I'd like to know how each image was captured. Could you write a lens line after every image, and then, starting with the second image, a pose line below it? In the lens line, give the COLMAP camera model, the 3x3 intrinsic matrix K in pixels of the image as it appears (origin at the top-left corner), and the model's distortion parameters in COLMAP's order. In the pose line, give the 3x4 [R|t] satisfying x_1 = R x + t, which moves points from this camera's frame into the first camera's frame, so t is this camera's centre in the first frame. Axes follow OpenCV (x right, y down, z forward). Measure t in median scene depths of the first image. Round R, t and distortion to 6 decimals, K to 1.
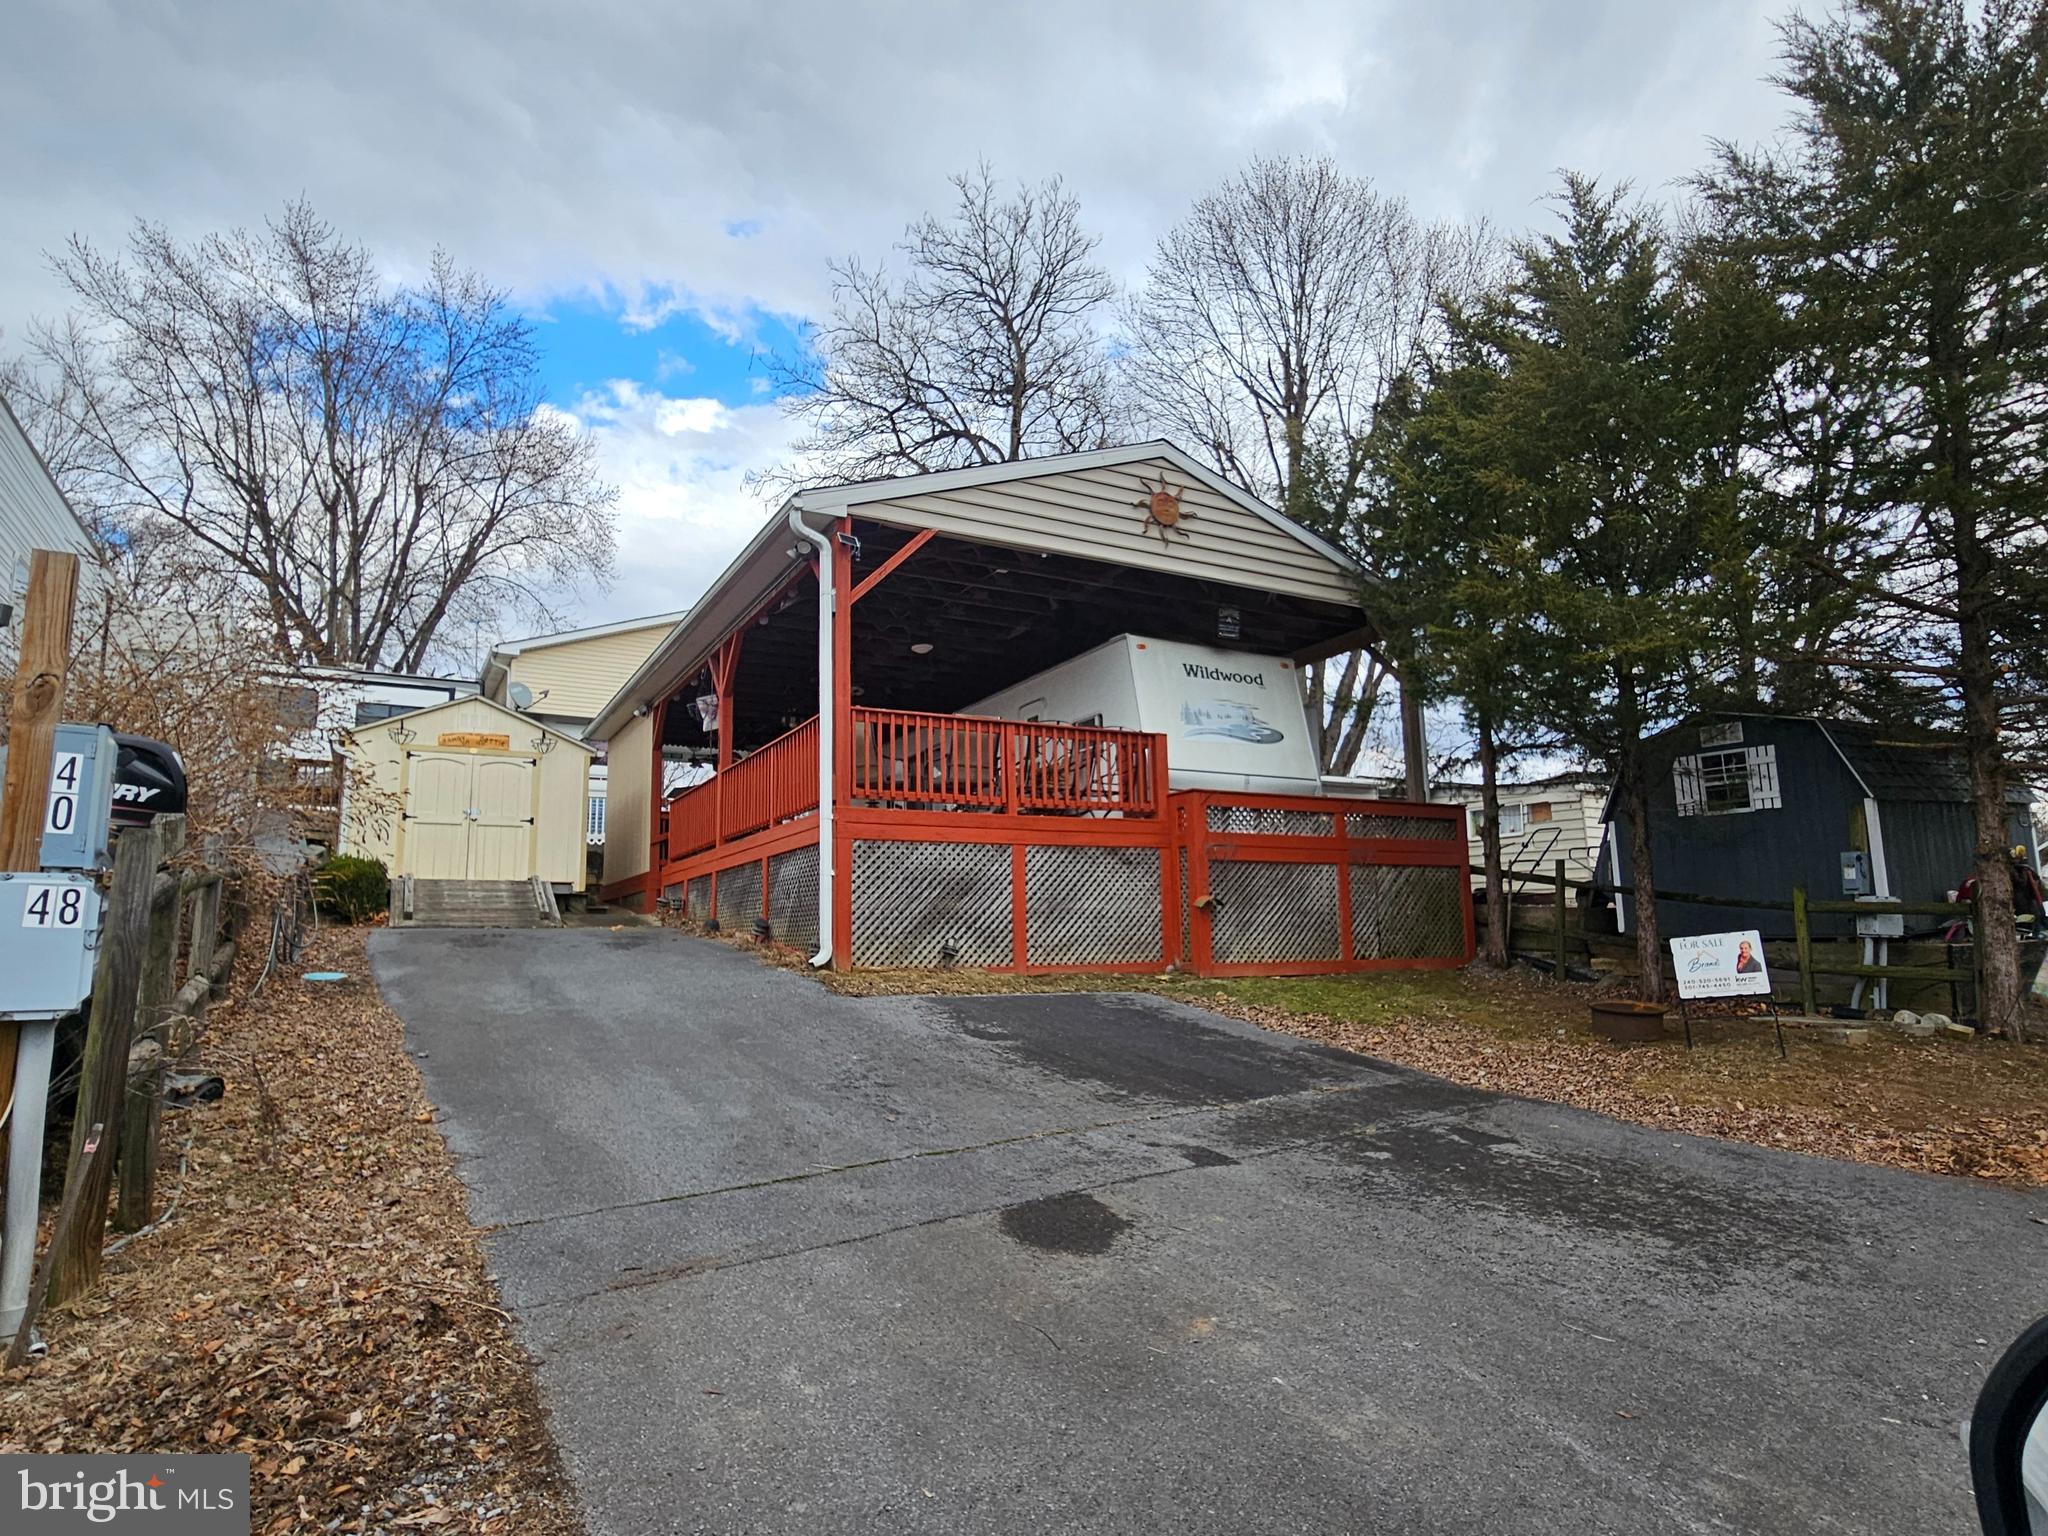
lens RADIAL K [[1132.4, 0, 1035.2], [0, 1132.4, 774.5], [0, 0, 1]] dist [-0.001269, -0.000394]
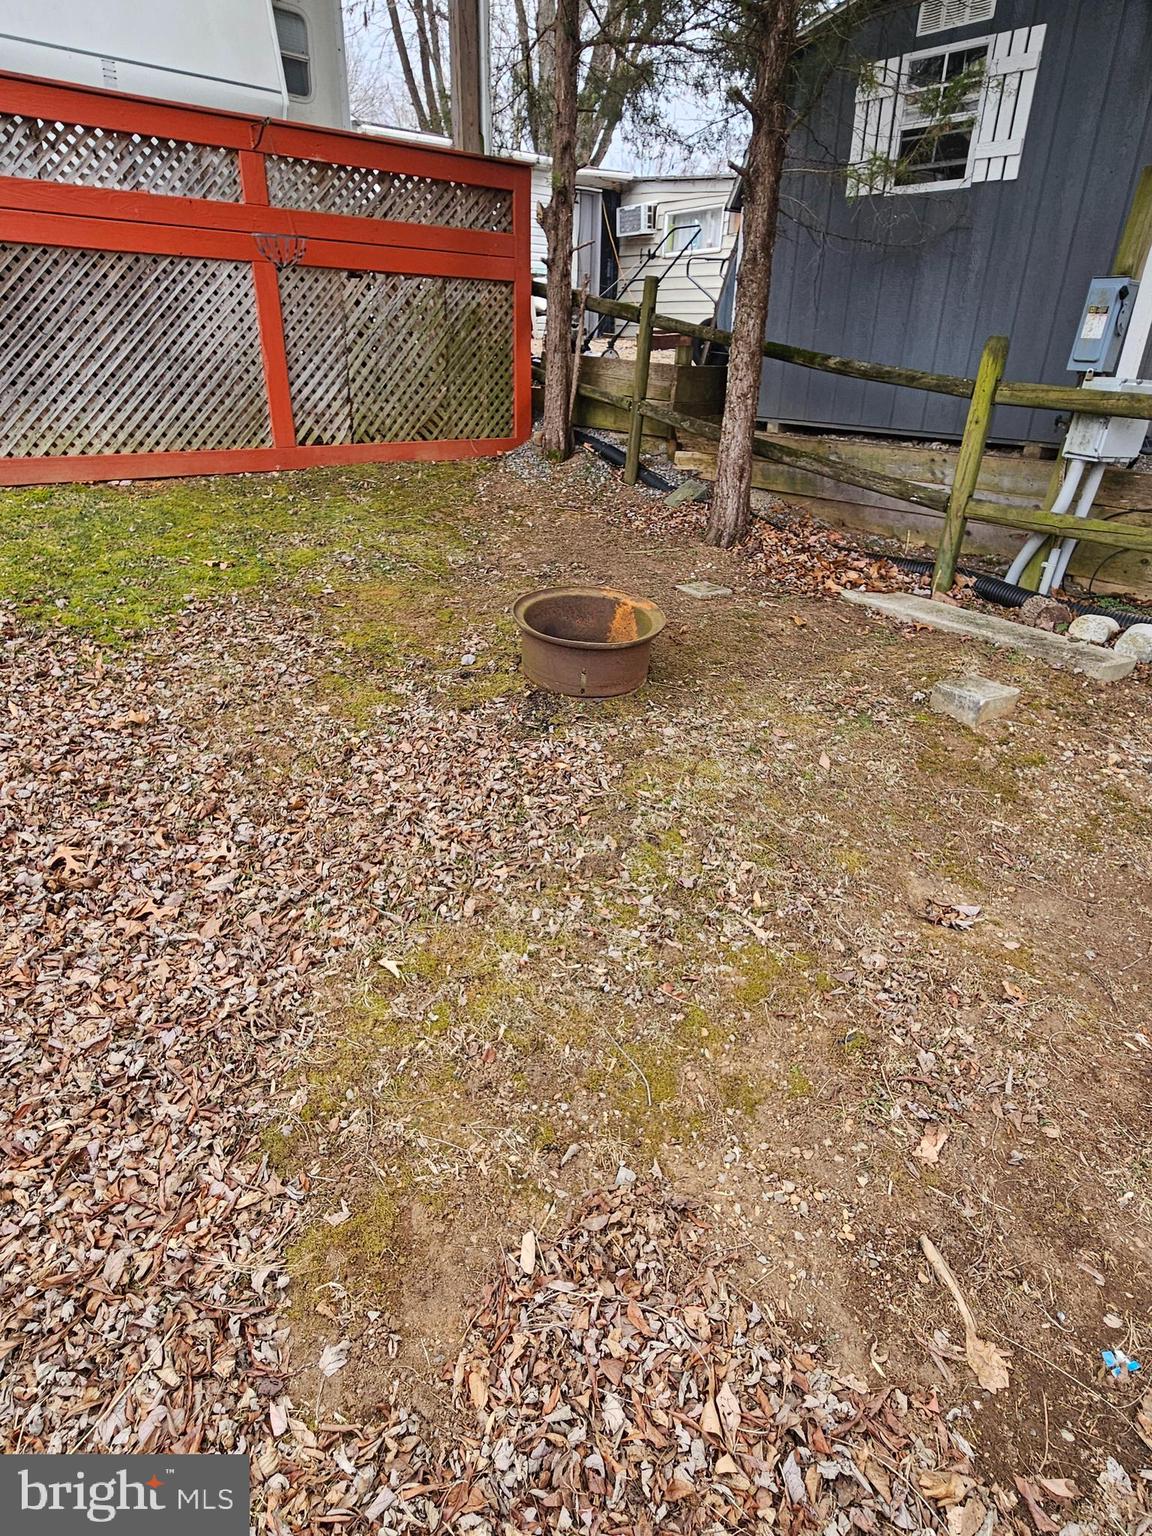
lens RADIAL K [[849.3, 0, 576.0], [0, 849.3, 768.0], [0, 0, 1]] dist [-0.001269, -0.000394]
pose [[0.983410, -0.039437, 0.177060, 0.363015], [-0.065962, 0.831519, 0.551566, 0.050084], [-0.168981, -0.554095, 0.815122, 0.540029]]
